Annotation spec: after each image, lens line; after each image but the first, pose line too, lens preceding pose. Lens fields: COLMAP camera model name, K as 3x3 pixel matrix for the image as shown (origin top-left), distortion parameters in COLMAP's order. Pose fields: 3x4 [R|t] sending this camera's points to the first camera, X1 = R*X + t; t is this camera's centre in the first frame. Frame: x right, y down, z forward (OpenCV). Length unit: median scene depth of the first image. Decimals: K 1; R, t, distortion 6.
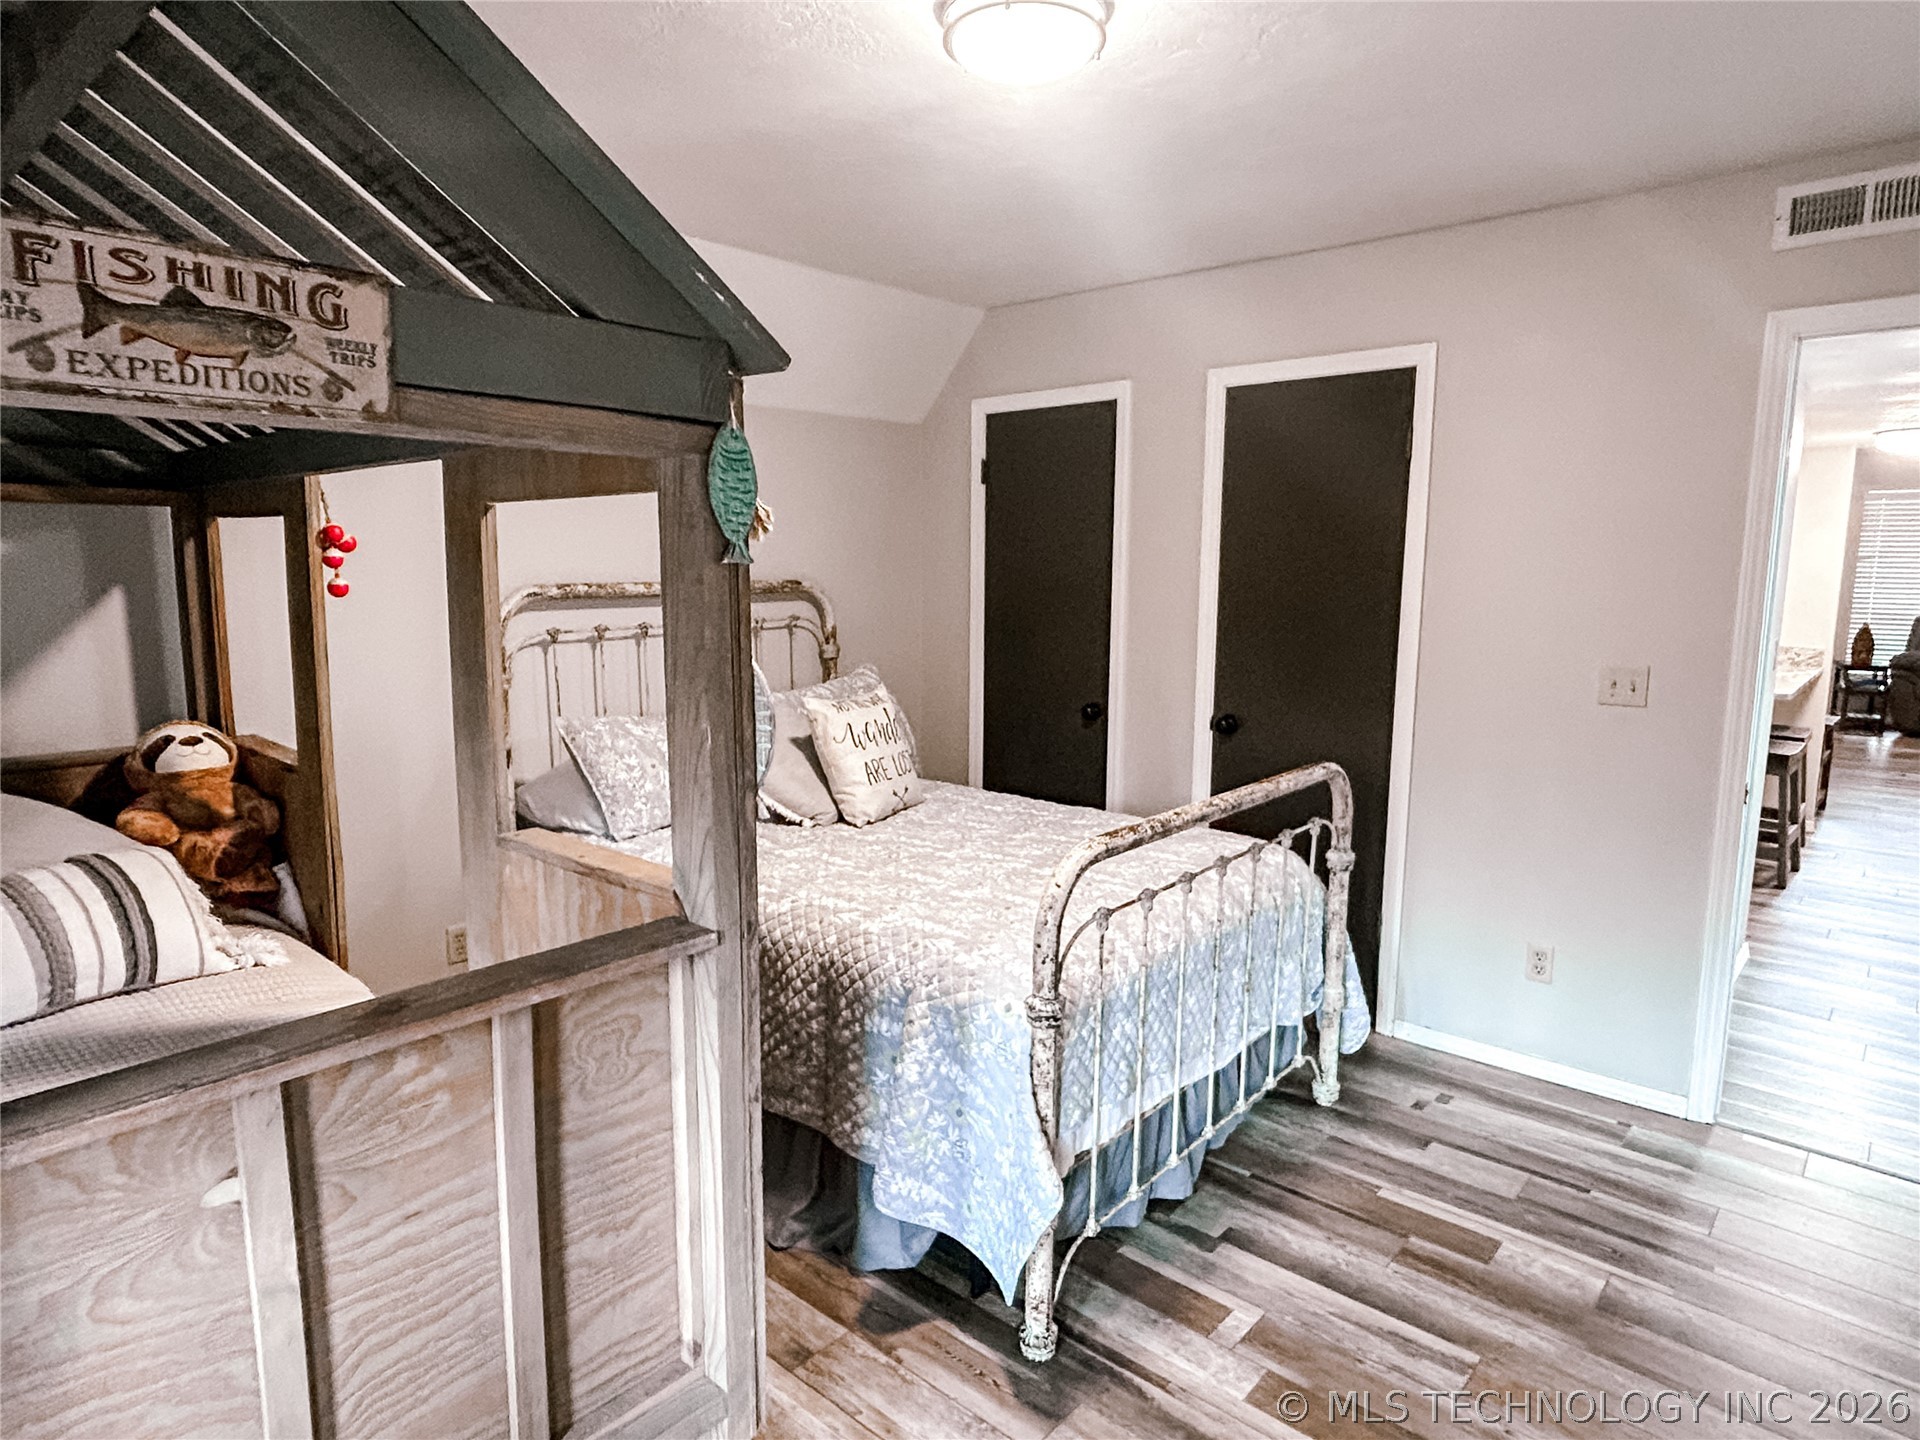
lens RADIAL K [[1129.5, 0, 952.2], [0, 1129.5, 715.5], [0, 0, 1]] dist [0.030855, 0.002130]
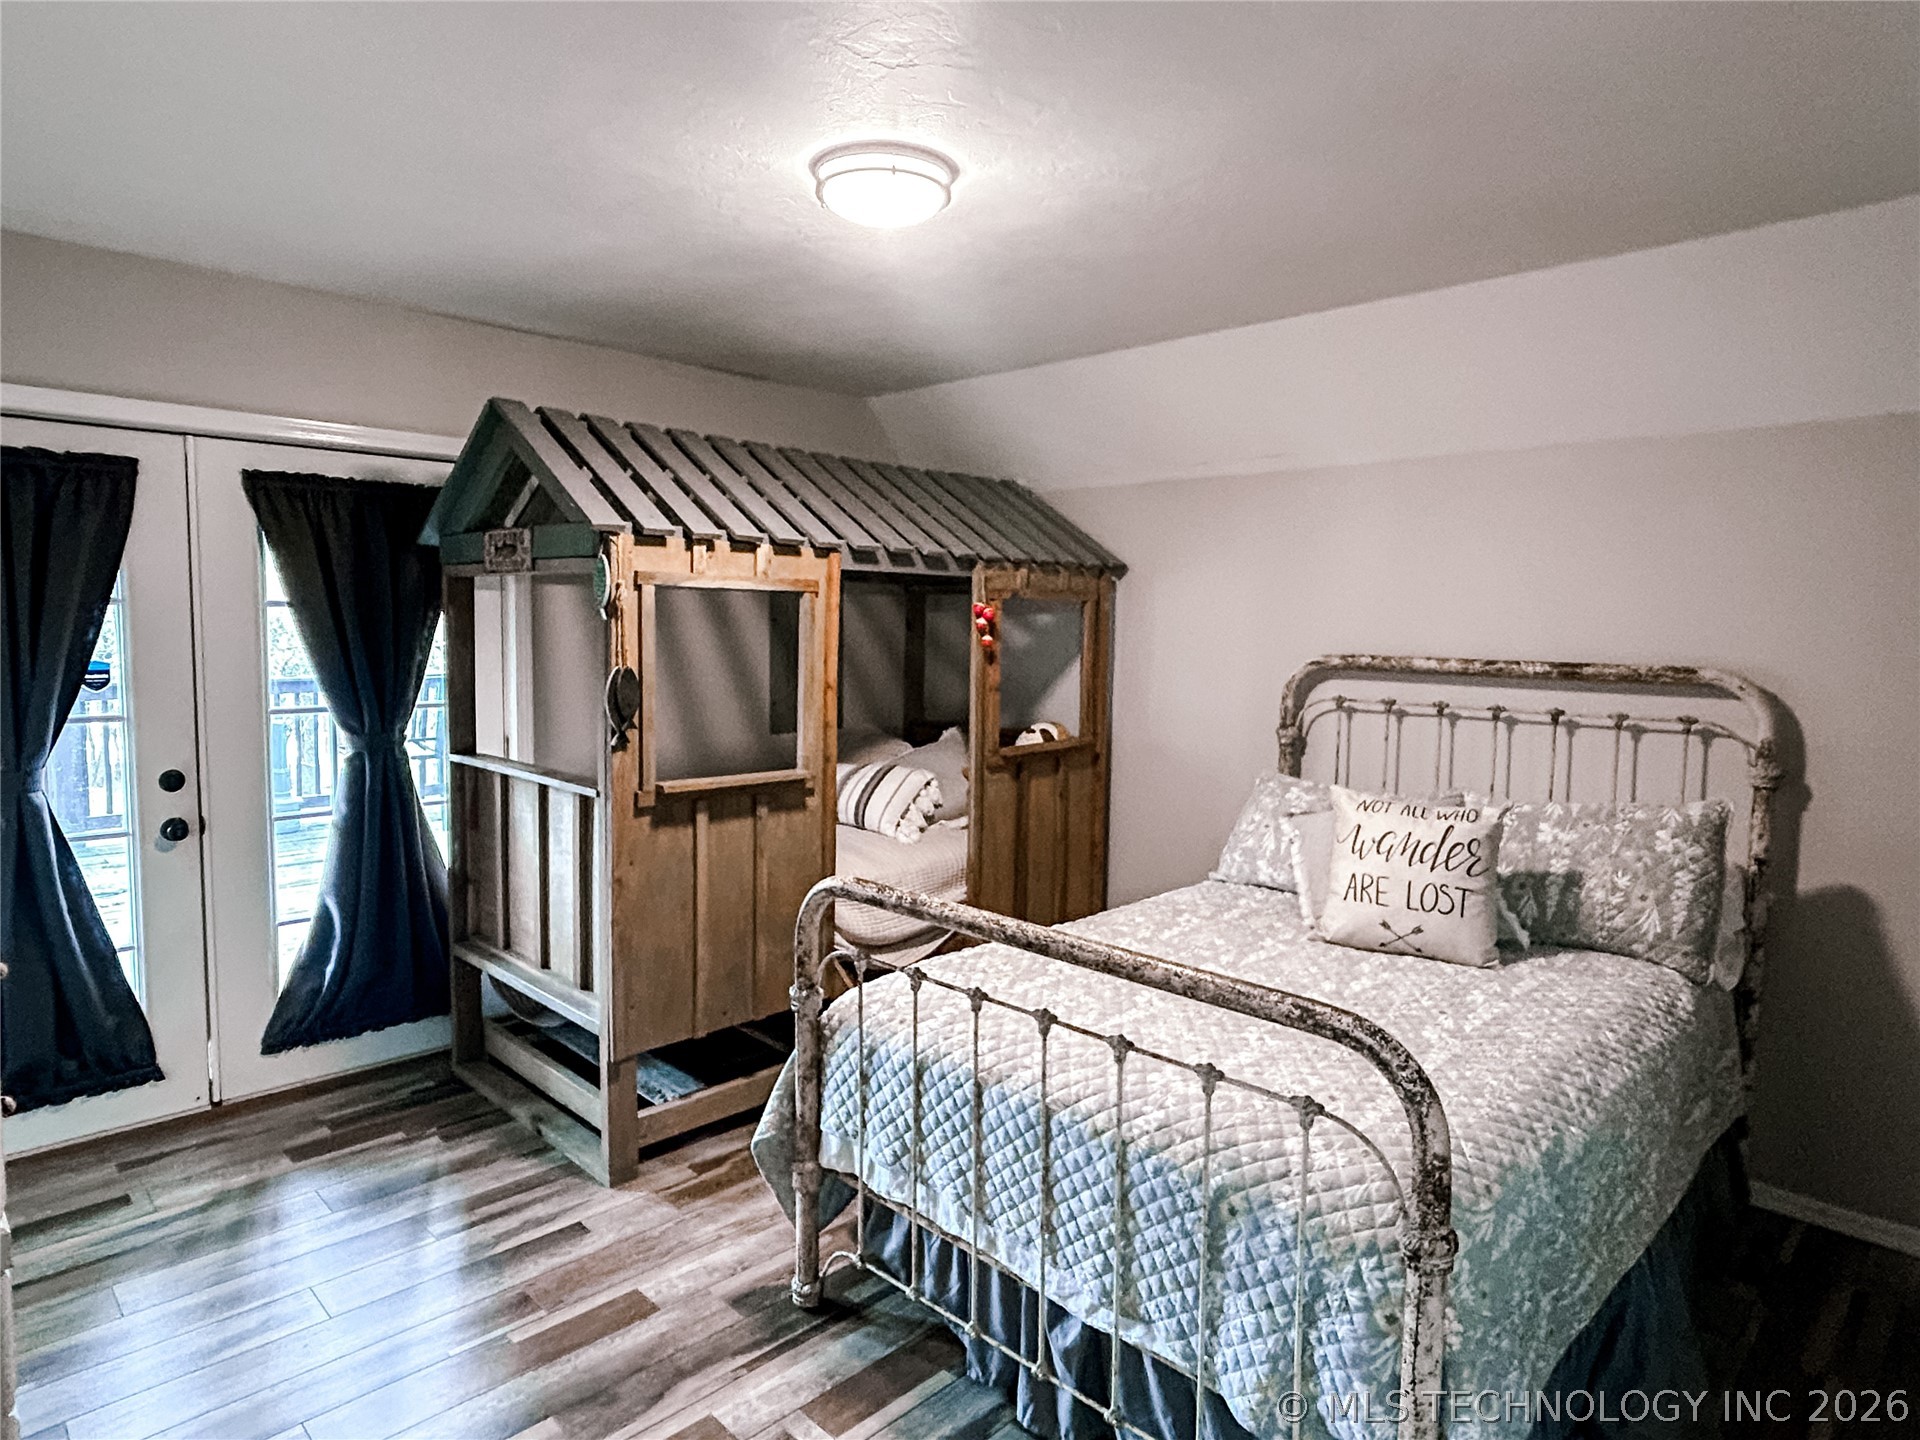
lens RADIAL K [[1129.5, 0, 960.1], [0, 1129.5, 717.8], [0, 0, 1]] dist [0.030855, 0.002130]
pose [[-0.071522, 0.080396, -0.994194, 0.741148], [-0.155128, 0.983721, 0.090709, -0.097958], [0.985302, 0.160715, -0.057886, 0.712339]]
